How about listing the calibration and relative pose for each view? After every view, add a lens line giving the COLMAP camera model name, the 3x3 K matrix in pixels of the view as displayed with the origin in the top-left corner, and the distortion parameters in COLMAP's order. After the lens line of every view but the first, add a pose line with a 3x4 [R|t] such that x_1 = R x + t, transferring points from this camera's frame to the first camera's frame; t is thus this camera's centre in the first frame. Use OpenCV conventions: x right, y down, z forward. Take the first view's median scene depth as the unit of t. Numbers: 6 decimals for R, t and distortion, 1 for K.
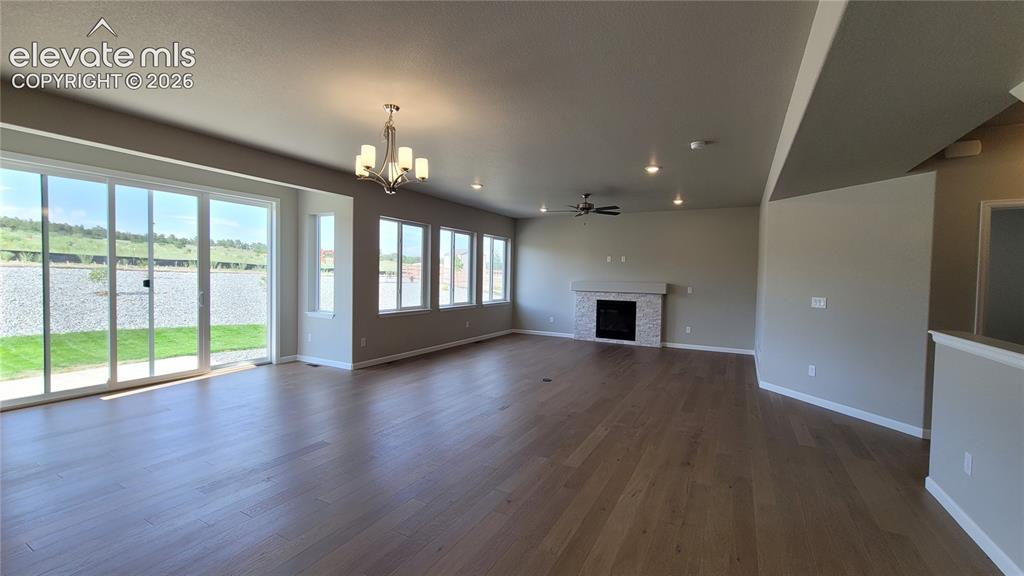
lens RADIAL K [[415.4, 0, 514.0], [0, 415.4, 288.9], [0, 0, 1]] dist [-0.000728, 0.000378]
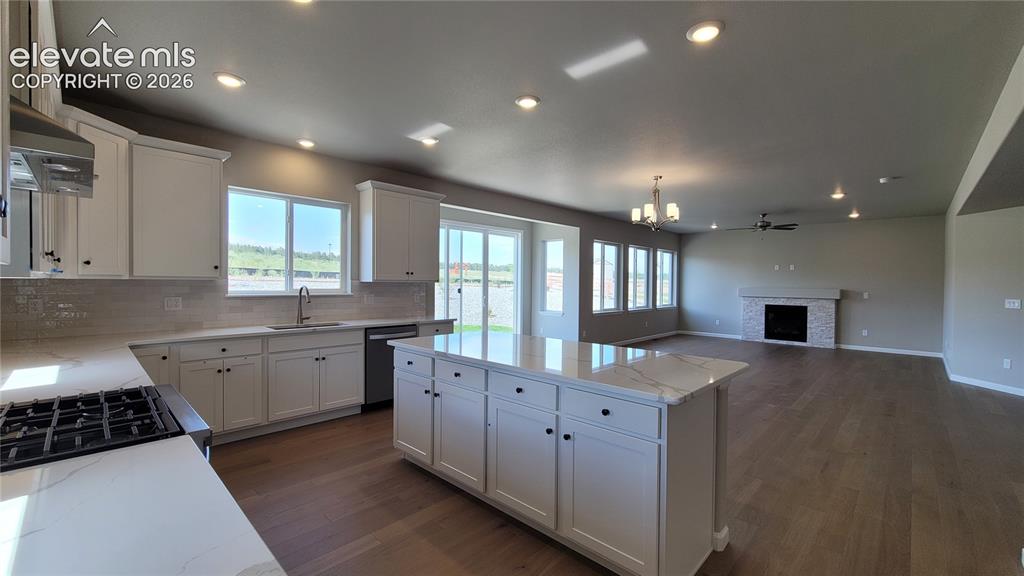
lens RADIAL K [[415.4, 0, 514.0], [0, 415.4, 288.9], [0, 0, 1]] dist [-0.000728, 0.000378]
pose [[0.963884, -0.006773, -0.266235, -0.162292], [0.000990, 0.999761, -0.021850, 0.008373], [0.266320, 0.020797, 0.963660, -0.265644]]
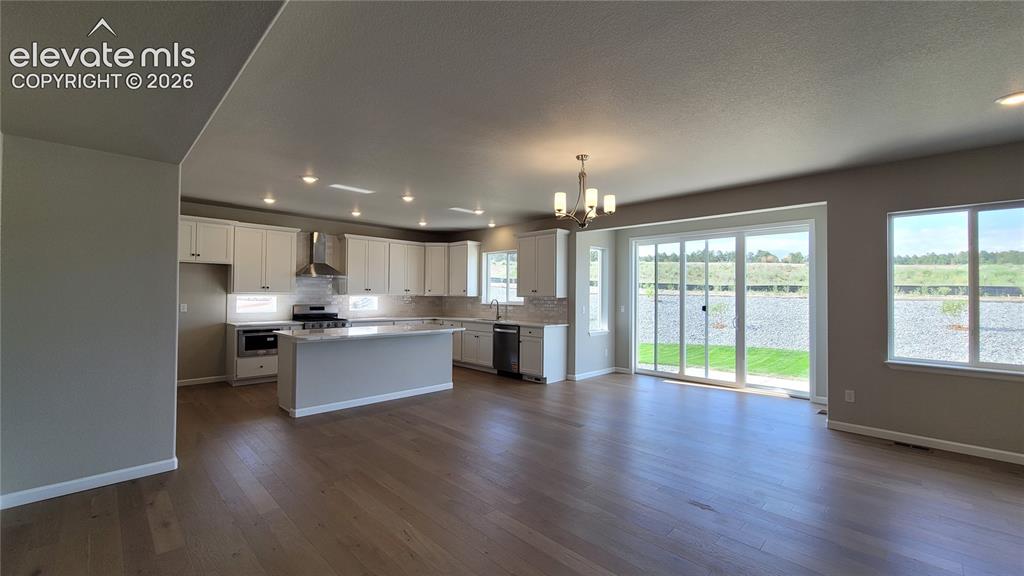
lens RADIAL K [[415.4, 0, 514.0], [0, 415.4, 288.9], [0, 0, 1]] dist [-0.000728, 0.000378]
pose [[-0.285988, -0.037643, -0.957494, 0.356934], [-0.046308, 0.998604, -0.025428, -0.007848], [0.957114, 0.037067, -0.287331, 0.471903]]
